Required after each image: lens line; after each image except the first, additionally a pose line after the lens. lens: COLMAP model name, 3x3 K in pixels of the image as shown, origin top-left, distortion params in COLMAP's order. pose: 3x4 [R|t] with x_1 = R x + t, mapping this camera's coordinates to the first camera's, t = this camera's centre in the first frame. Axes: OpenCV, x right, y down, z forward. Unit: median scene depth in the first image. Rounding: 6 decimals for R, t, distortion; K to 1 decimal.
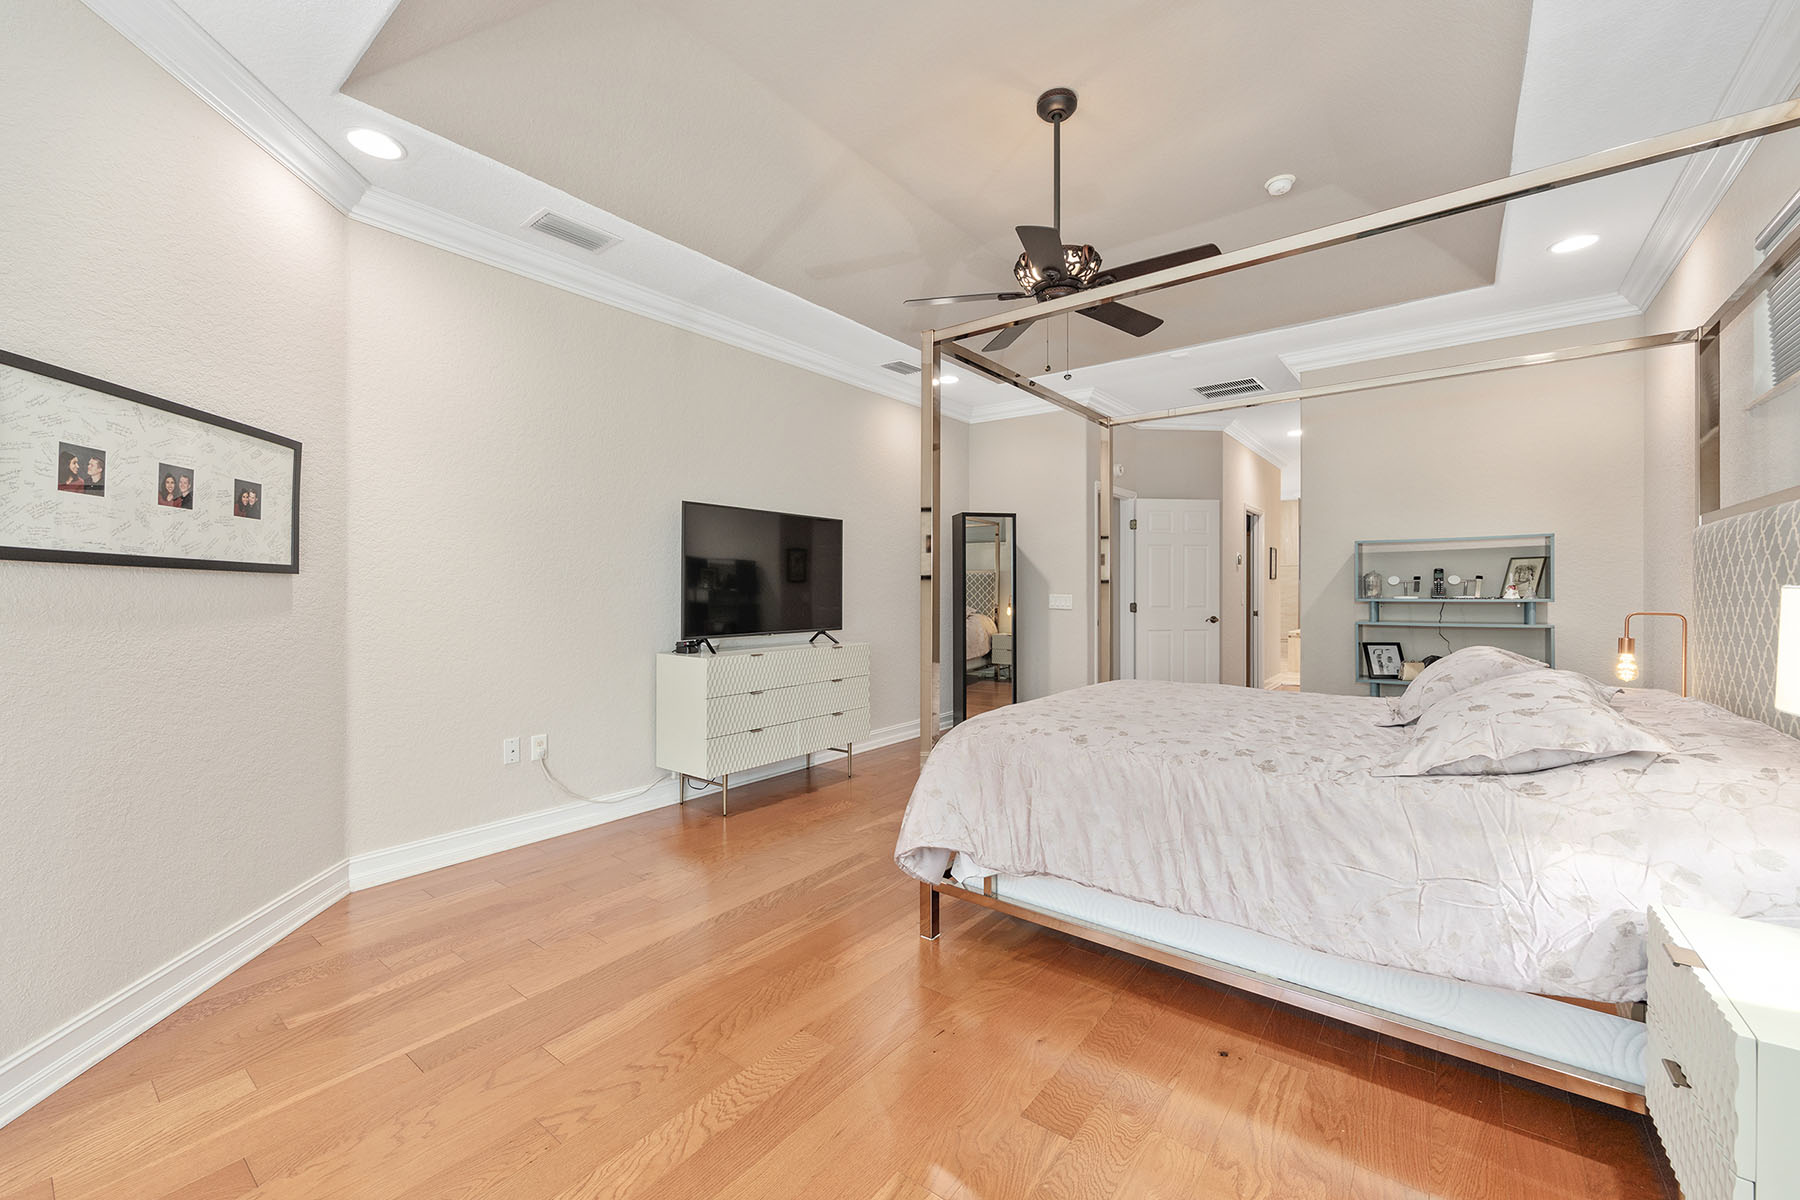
lens RADIAL K [[726.6, 0, 897.3], [0, 726.6, 595.5], [0, 0, 1]] dist [-0.002286, 0.001159]
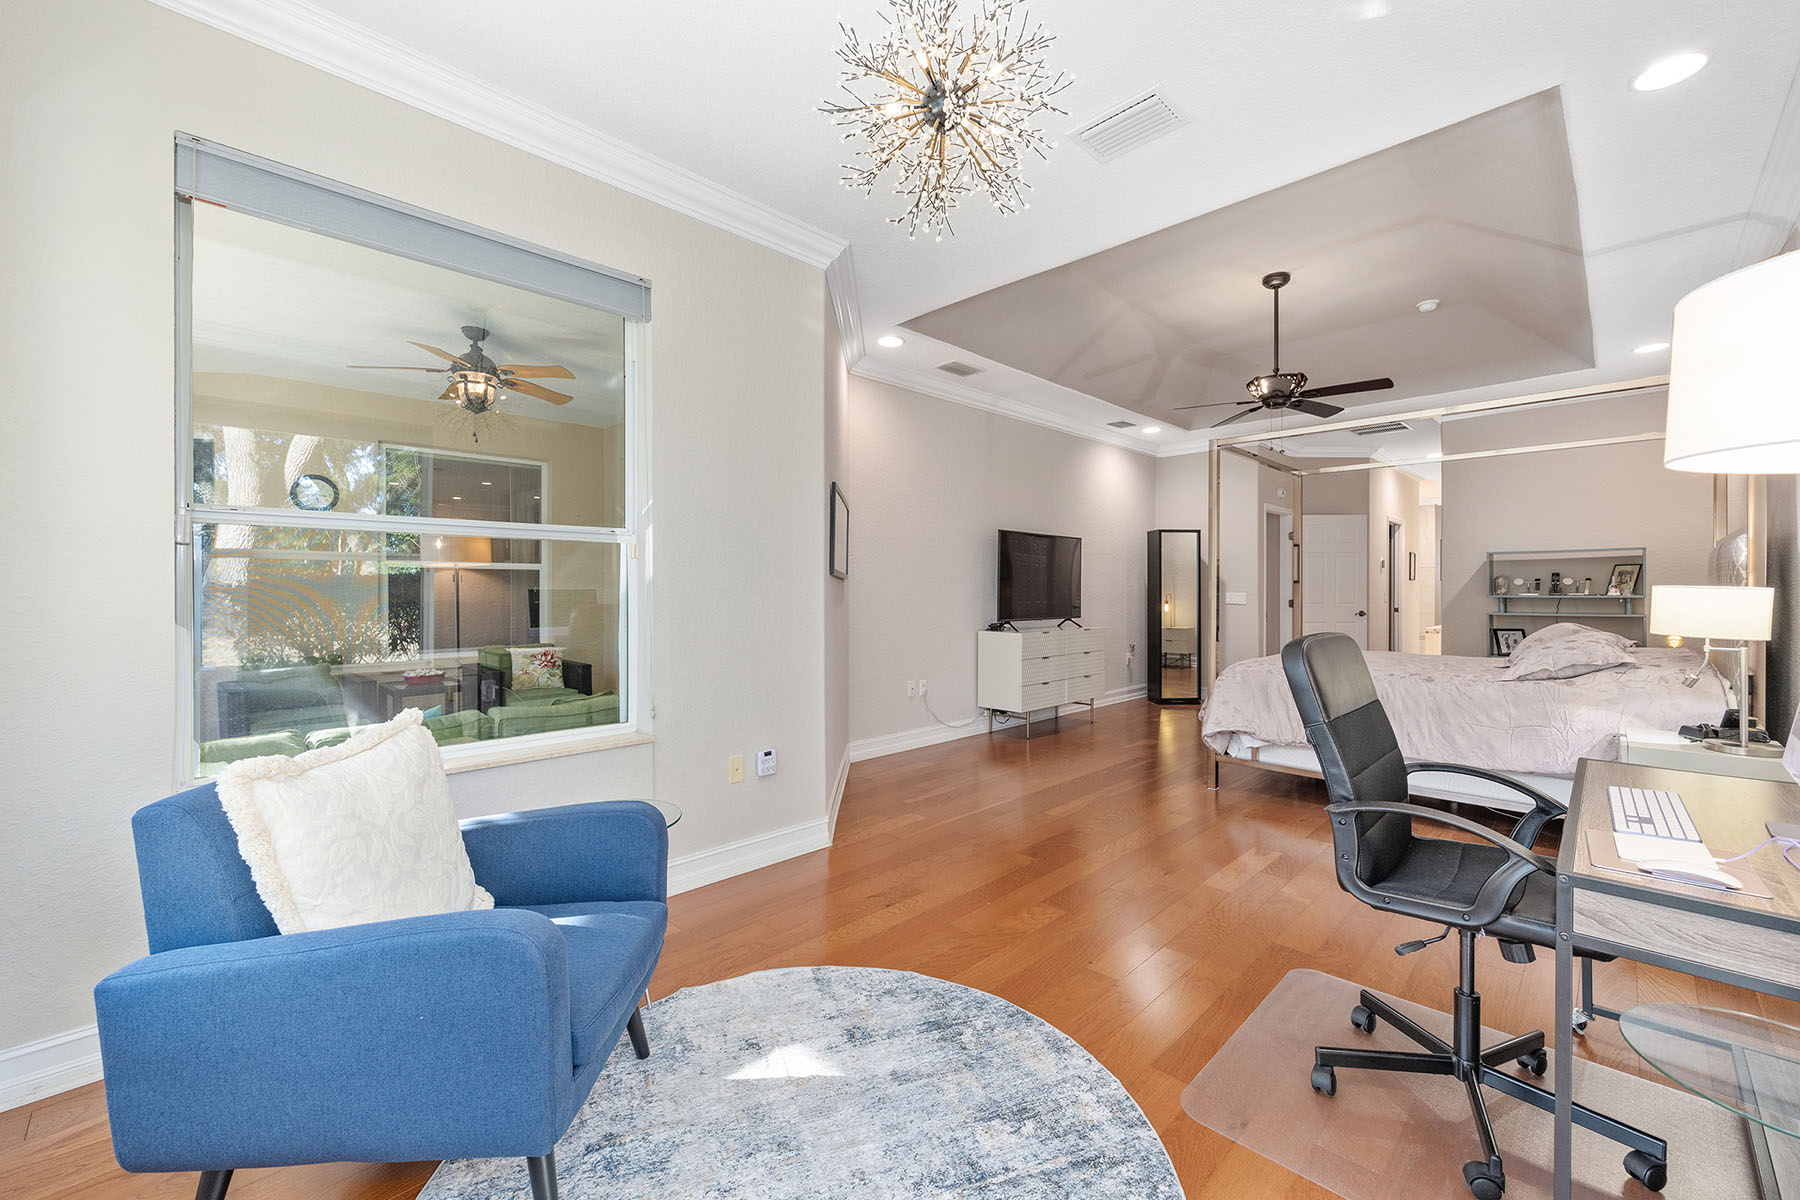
lens RADIAL K [[726.6, 0, 902.3], [0, 726.6, 592.7], [0, 0, 1]] dist [-0.002286, 0.001159]
pose [[0.992159, 0.001325, -0.124978, -0.288587], [-0.001872, 0.999989, -0.004257, 0.007786], [0.124971, 0.004458, 0.992150, -0.492288]]
